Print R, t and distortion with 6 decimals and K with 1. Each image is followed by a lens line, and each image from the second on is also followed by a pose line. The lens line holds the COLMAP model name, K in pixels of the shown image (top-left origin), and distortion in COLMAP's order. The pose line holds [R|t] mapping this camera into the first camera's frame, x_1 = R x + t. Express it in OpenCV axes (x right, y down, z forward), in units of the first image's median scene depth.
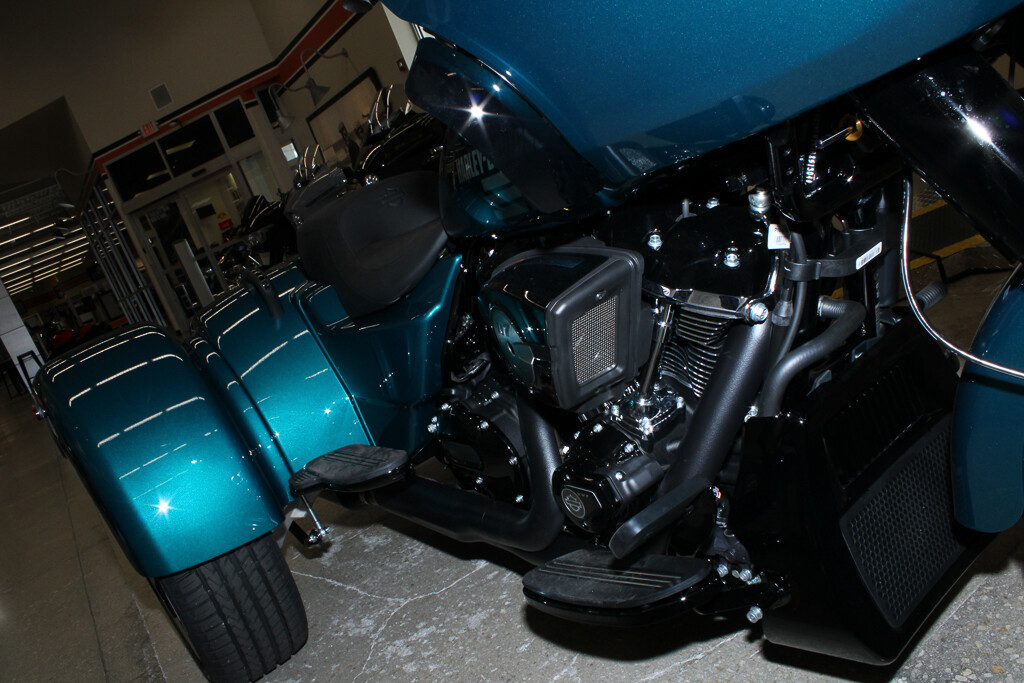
lens RADIAL K [[842.8, 0, 512.0], [0, 842.8, 341.5], [0, 0, 1]] dist [-0.164156, 0.137834]
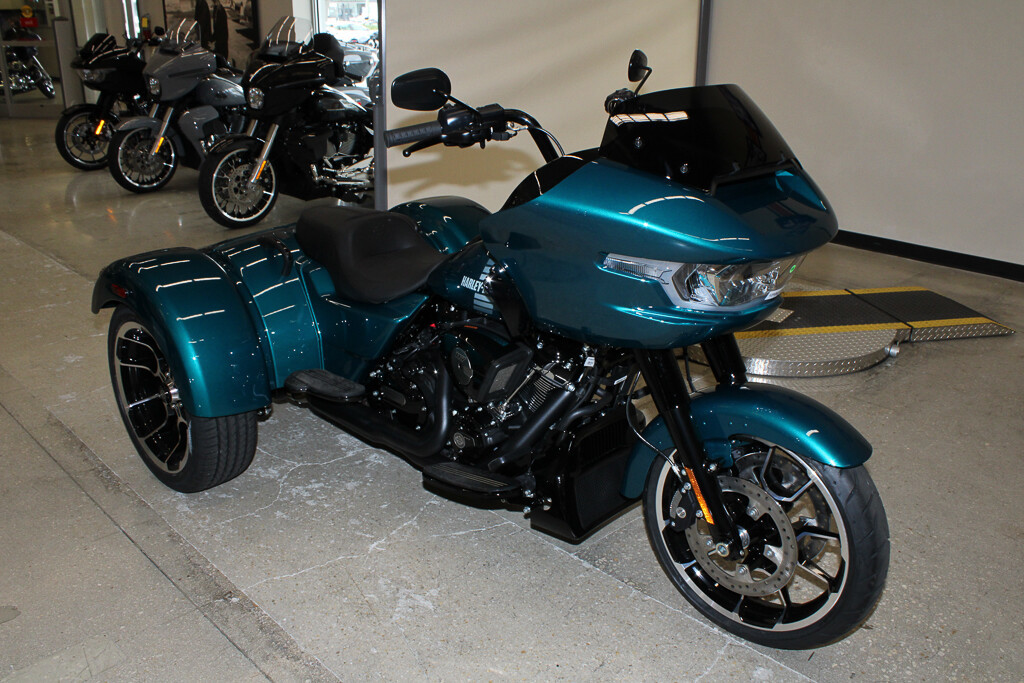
lens RADIAL K [[863.7, 0, 512.0], [0, 863.7, 341.5], [0, 0, 1]] dist [-0.153094, 0.148211]
pose [[0.910531, 0.286896, 0.297699, -0.385946], [-0.312129, 0.949201, 0.039909, -0.126675], [-0.271127, -0.129258, 0.953825, -0.791852]]
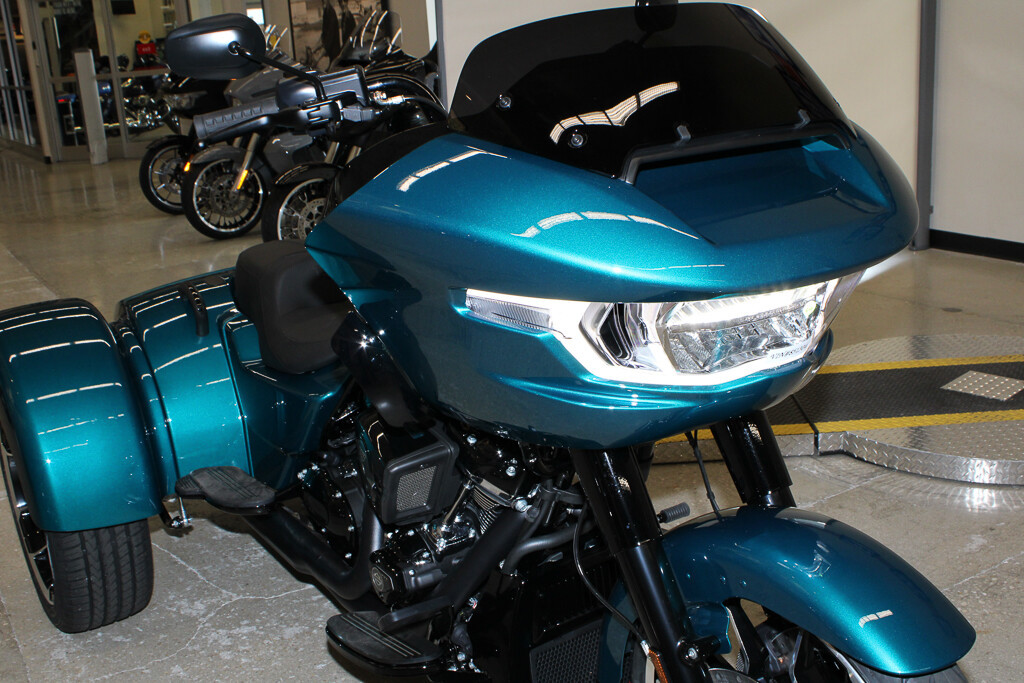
lens RADIAL K [[1082.8, 0, 512.0], [0, 1082.8, 341.5], [0, 0, 1]] dist [-0.116826, 0.125975]
pose [[0.952321, 0.298141, 0.064775, 0.038584], [-0.300922, 0.952878, 0.038325, -0.238208], [-0.050296, -0.055990, 0.997164, -0.578525]]
